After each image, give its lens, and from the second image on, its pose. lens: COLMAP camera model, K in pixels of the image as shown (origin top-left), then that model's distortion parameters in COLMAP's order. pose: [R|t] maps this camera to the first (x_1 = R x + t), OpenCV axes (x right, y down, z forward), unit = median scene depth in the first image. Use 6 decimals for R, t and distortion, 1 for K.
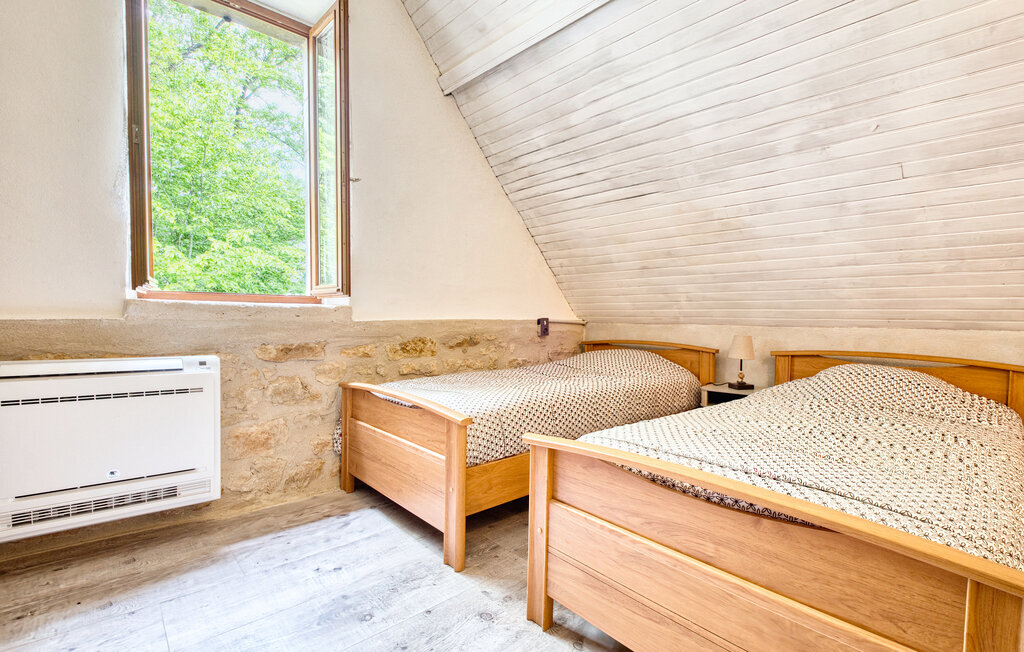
lens RADIAL K [[460.9, 0, 507.6], [0, 460.9, 328.9], [0, 0, 1]] dist [-0.012496, -0.003312]
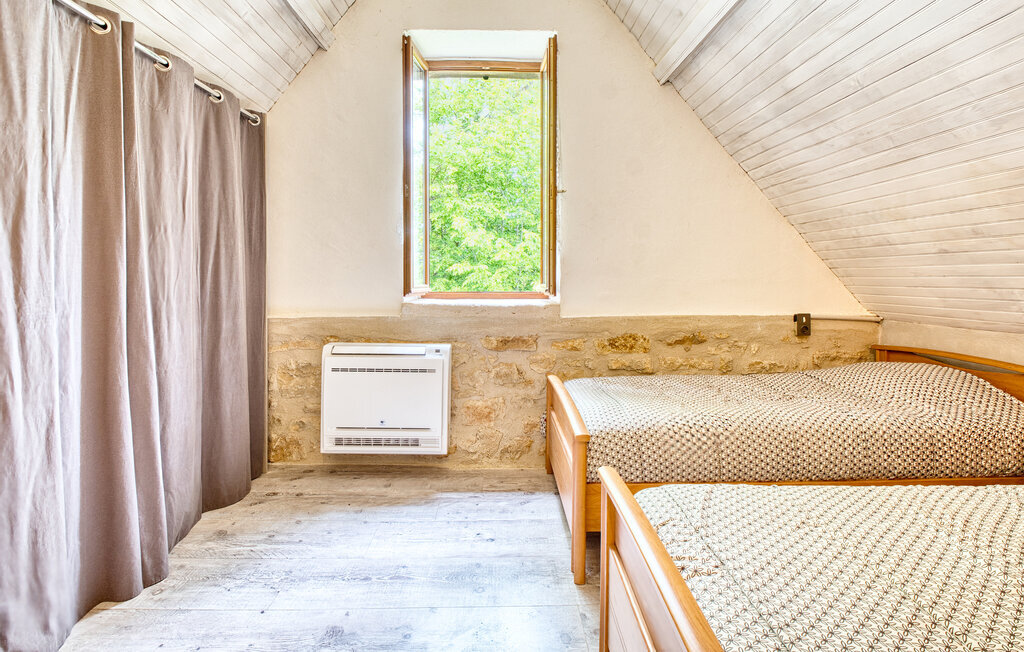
lens RADIAL K [[460.9, 0, 500.6], [0, 460.9, 279.5], [0, 0, 1]] dist [-0.012496, -0.003312]
pose [[0.761319, -0.009985, -0.648301, 0.275678], [-0.012256, 0.999481, -0.029787, -0.074580], [0.648262, 0.030623, 0.760801, 0.057598]]
